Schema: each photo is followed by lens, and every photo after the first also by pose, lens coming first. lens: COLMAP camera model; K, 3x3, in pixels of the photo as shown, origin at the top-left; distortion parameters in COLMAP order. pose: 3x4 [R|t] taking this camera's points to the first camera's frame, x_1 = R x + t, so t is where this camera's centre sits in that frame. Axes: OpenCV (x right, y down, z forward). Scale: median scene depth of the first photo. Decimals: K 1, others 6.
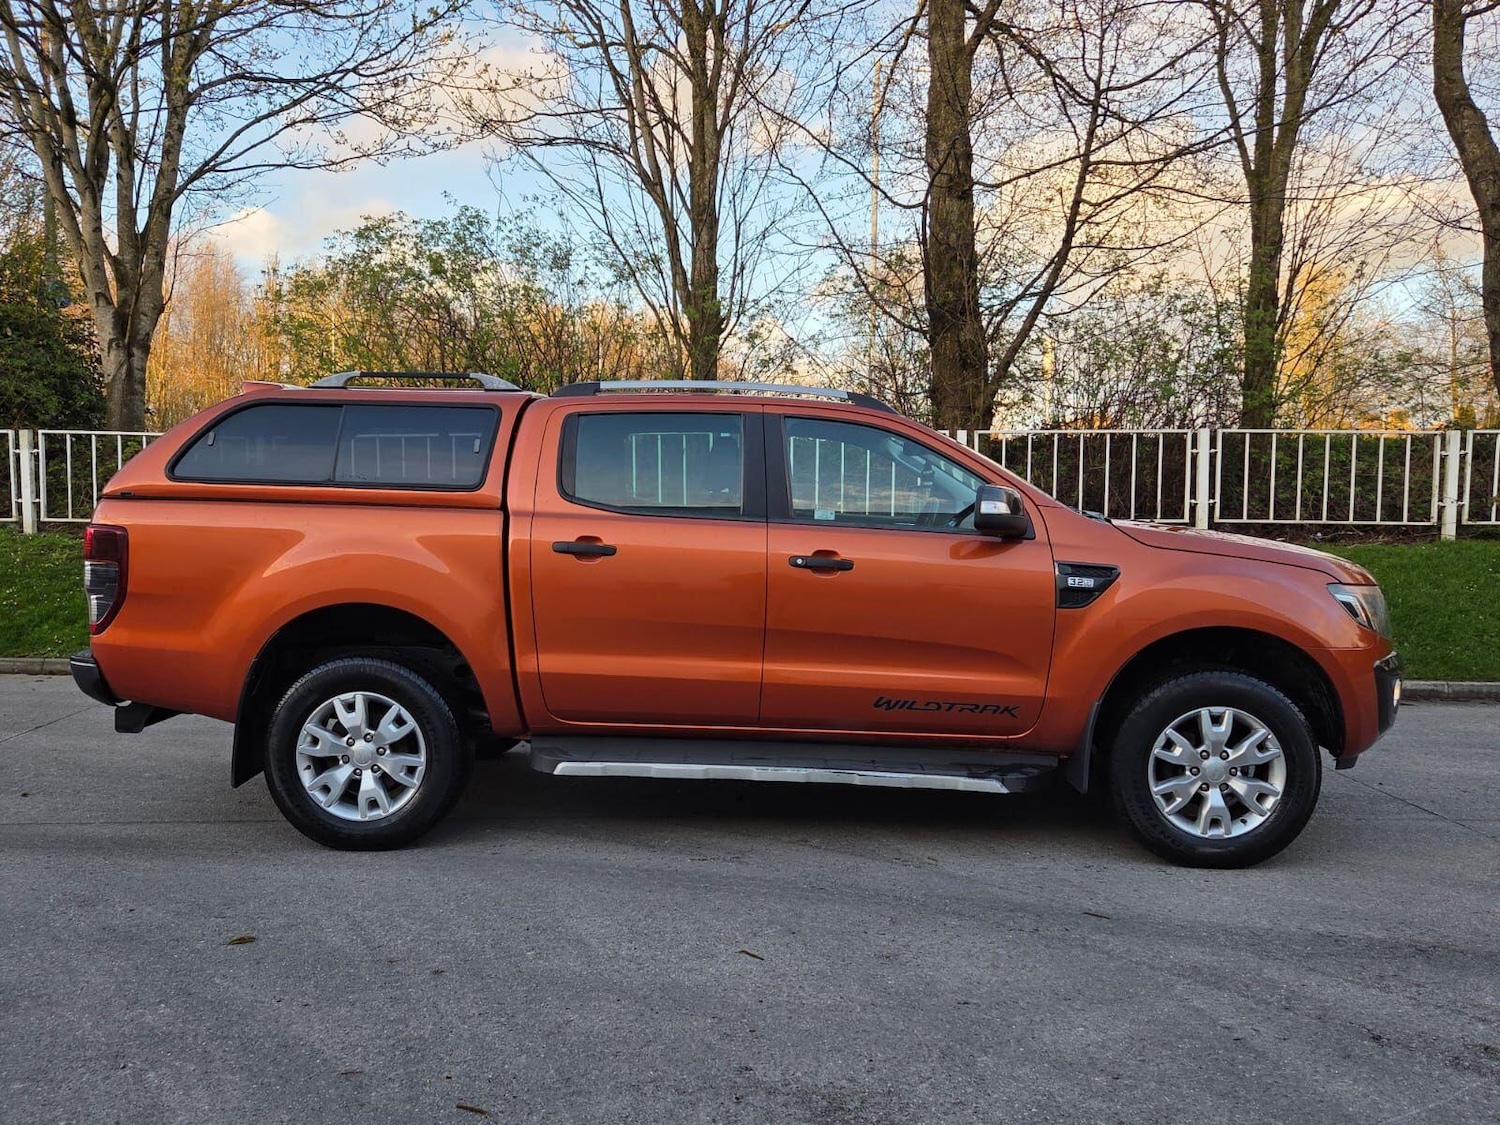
lens RADIAL K [[1159.6, 0, 784.7], [0, 1159.6, 560.1], [0, 0, 1]] dist [0.051098, -0.004149]
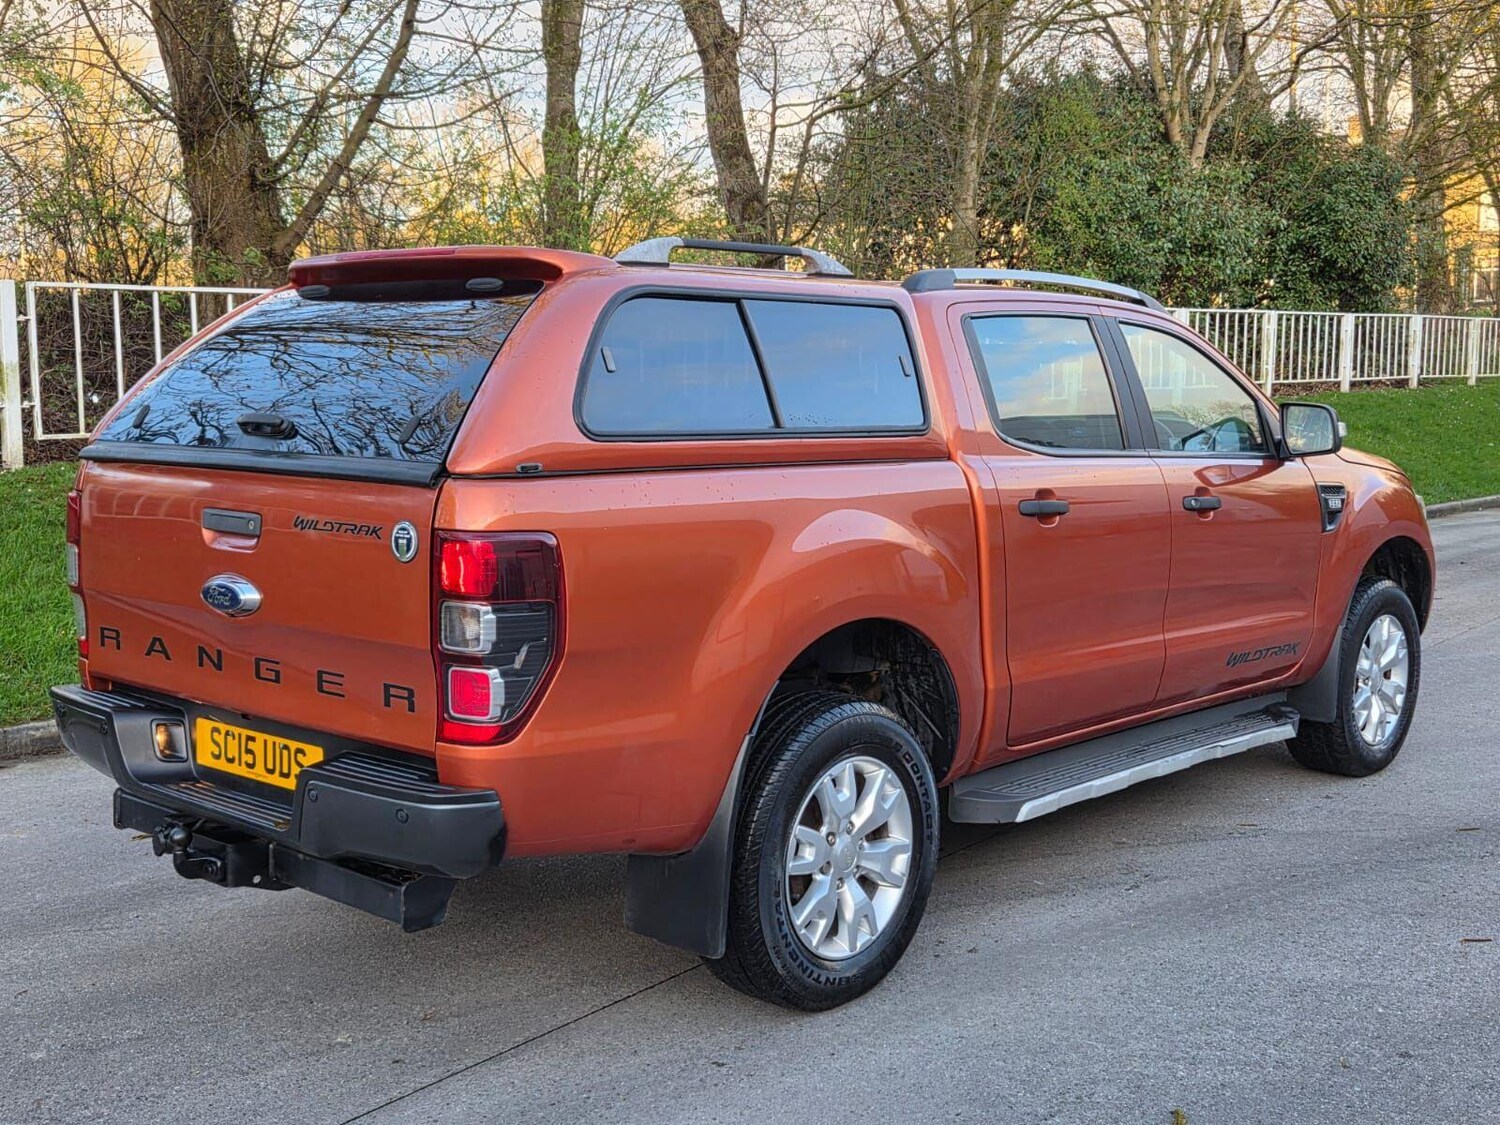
lens RADIAL K [[1590.3, 0, 728.6], [0, 1590.3, 555.0], [0, 0, 1]] dist [0.060165, -0.006650]
pose [[0.675404, -0.091618, 0.731735, -1.035637], [0.053790, 0.995730, 0.075022, -0.064903], [-0.735484, -0.011311, 0.677448, 0.464556]]
